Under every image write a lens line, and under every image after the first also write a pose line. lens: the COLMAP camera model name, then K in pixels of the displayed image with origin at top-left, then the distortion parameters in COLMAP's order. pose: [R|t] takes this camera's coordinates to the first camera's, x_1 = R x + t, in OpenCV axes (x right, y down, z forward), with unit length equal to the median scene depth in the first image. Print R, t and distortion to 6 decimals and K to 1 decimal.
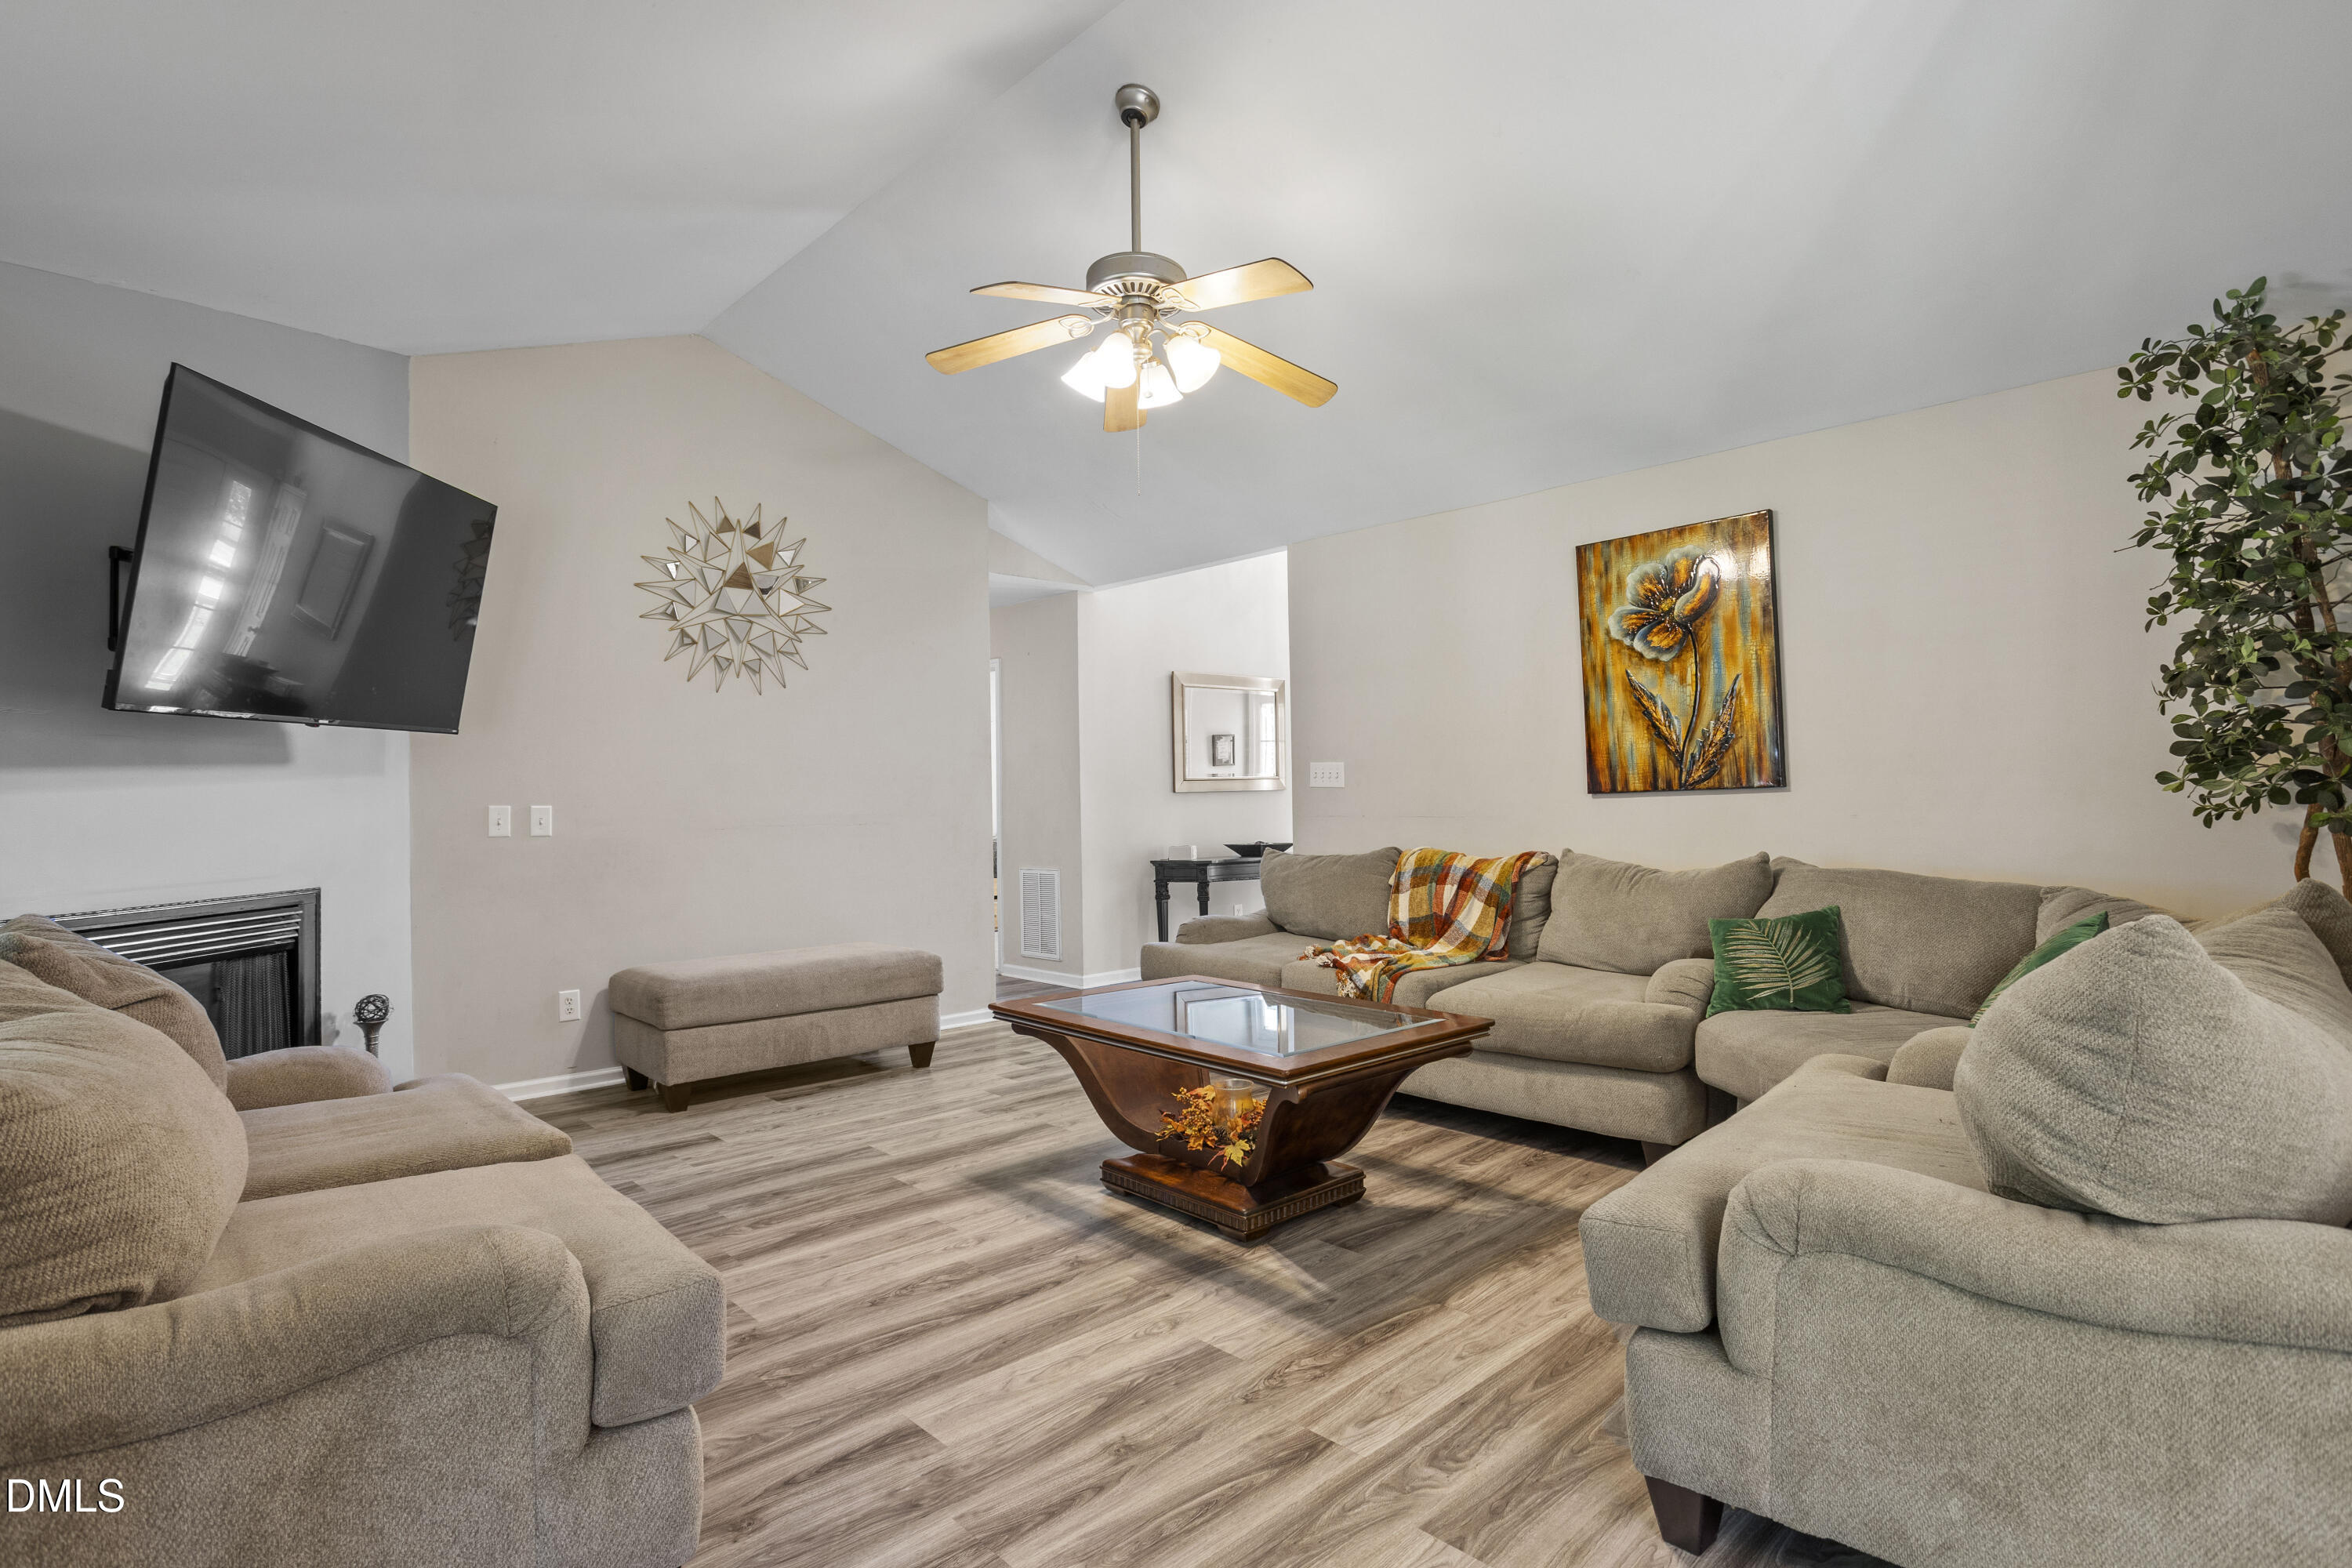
lens RADIAL K [[1091.0, 0, 1130.0], [0, 1091.0, 789.5], [0, 0, 1]] dist [-0.040532, 0.016507]
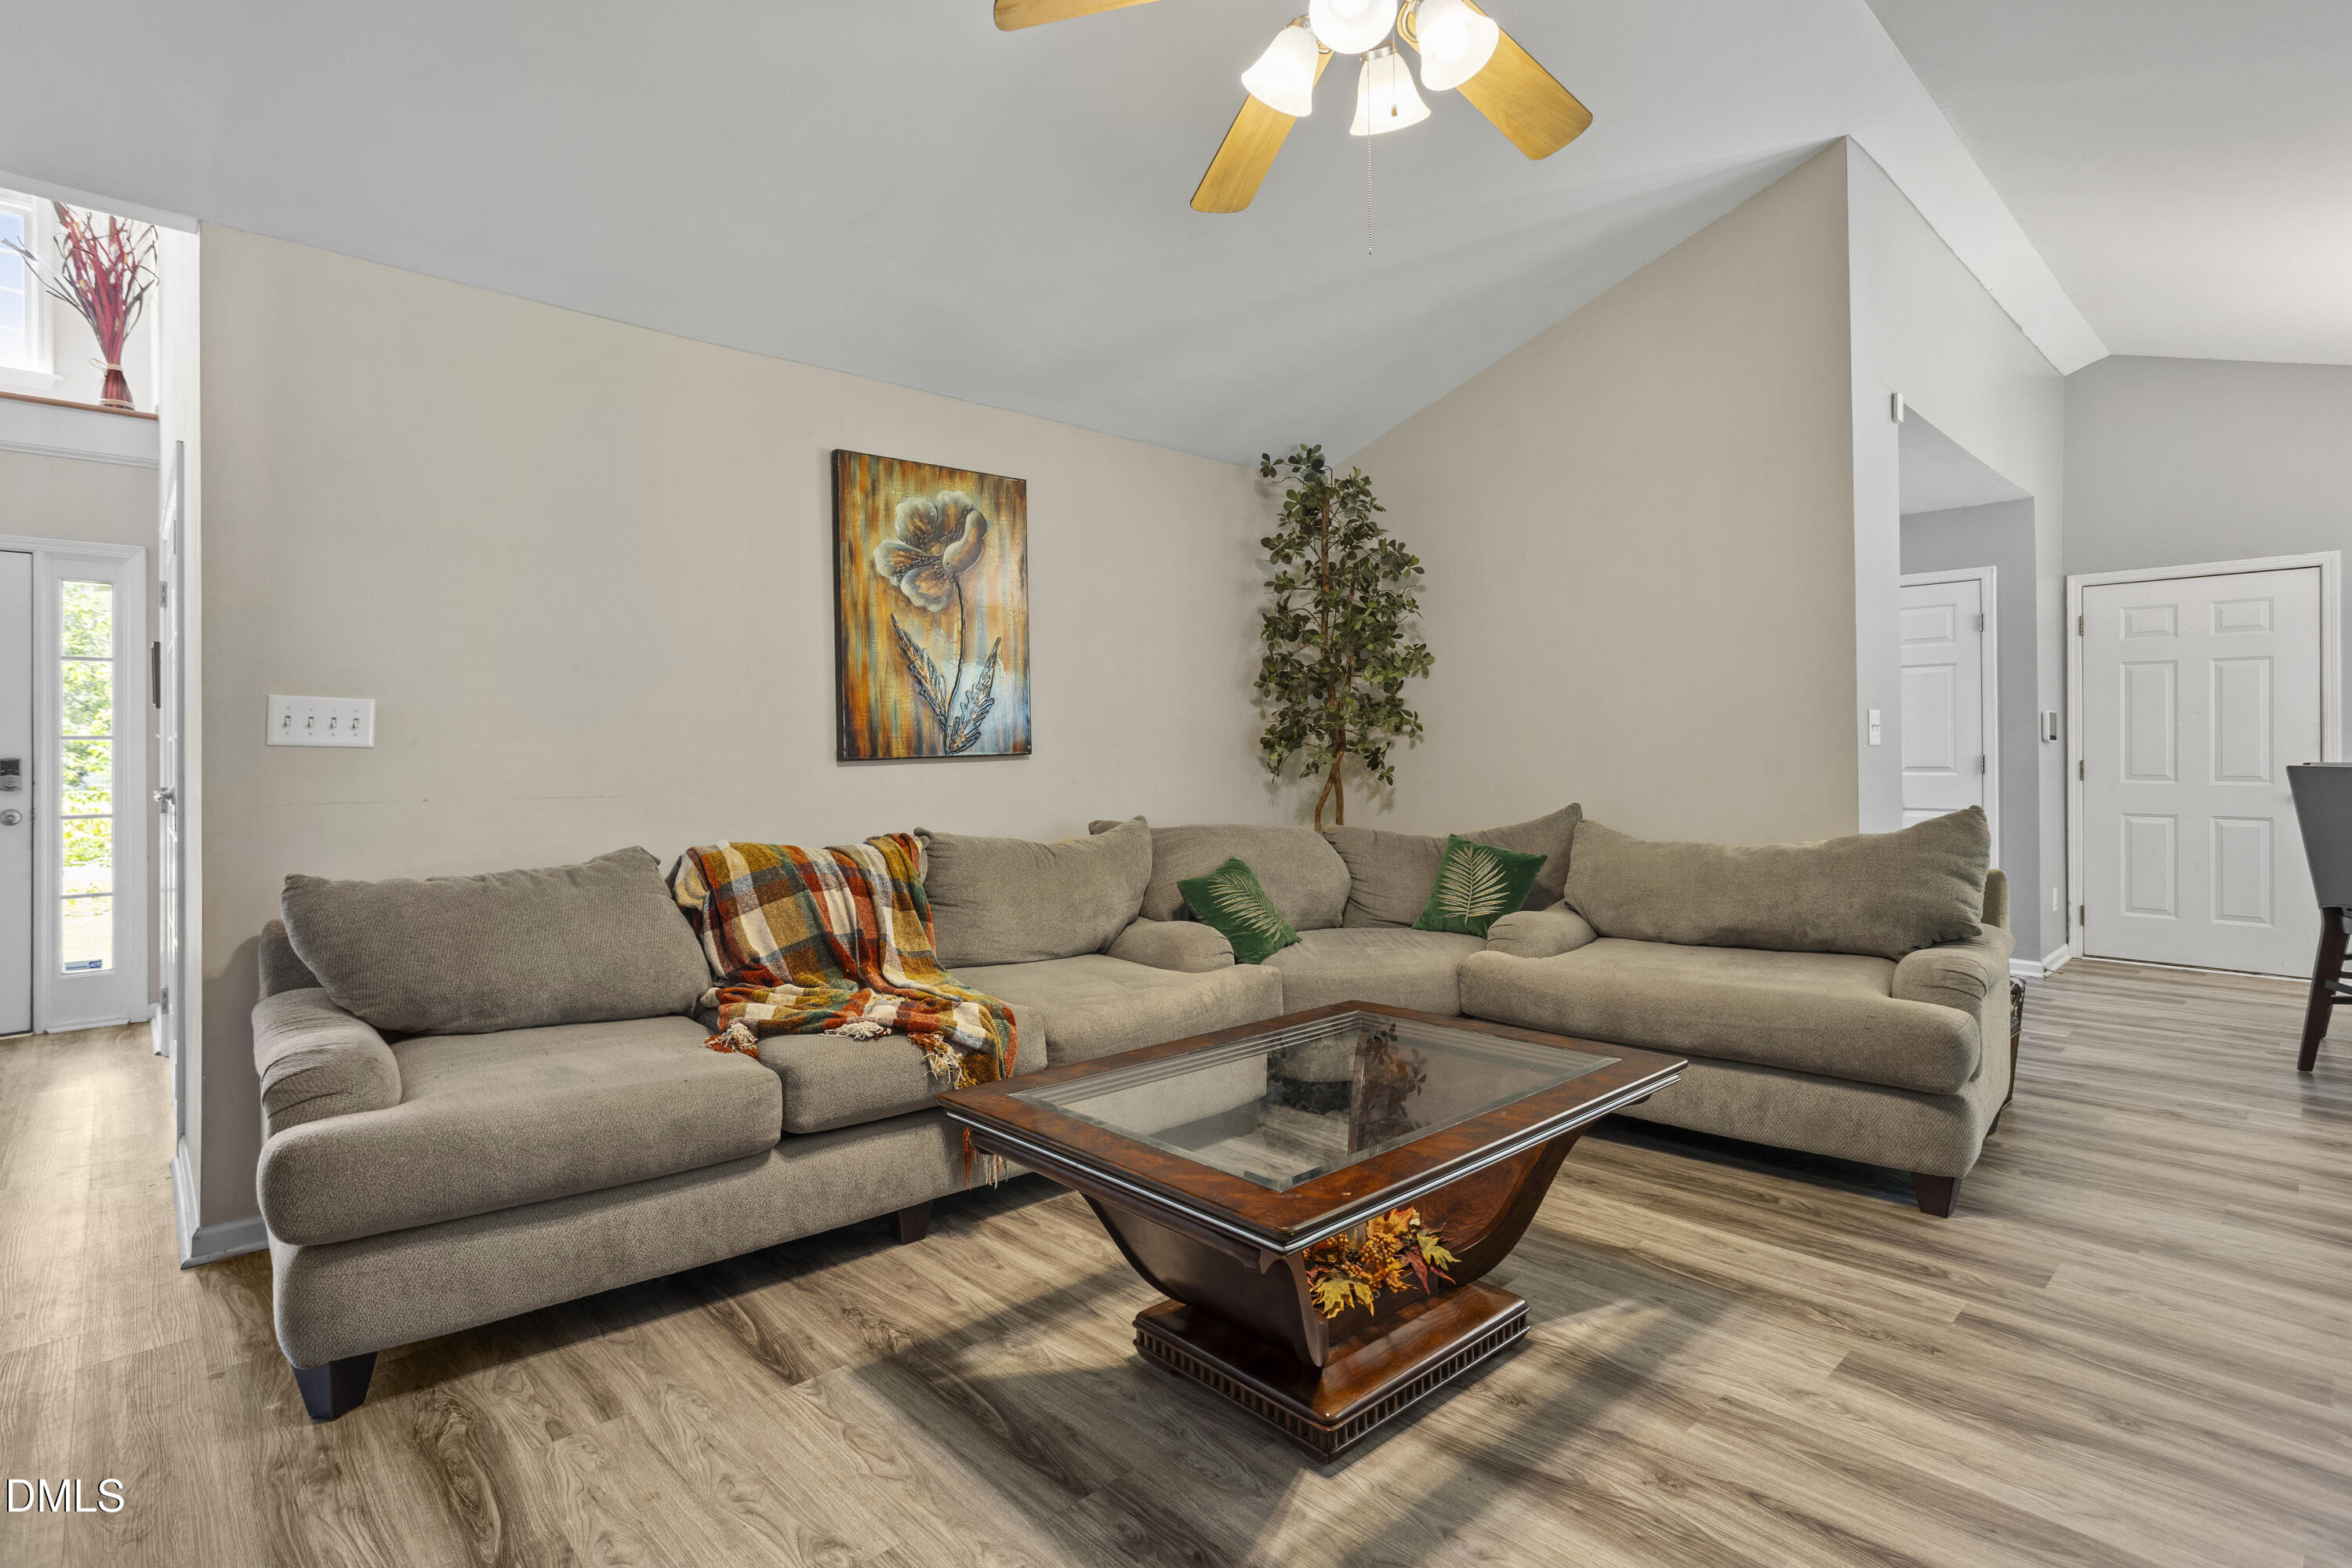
lens RADIAL K [[1141.2, 0, 1173.6], [0, 1141.2, 764.3], [0, 0, 1]] dist [-0.046651, 0.030269]
pose [[0.002801, -0.000738, 0.999996, -0.451418], [-0.003362, 0.999994, 0.000748, 0.005645], [-0.999990, -0.003364, 0.002799, 0.812048]]
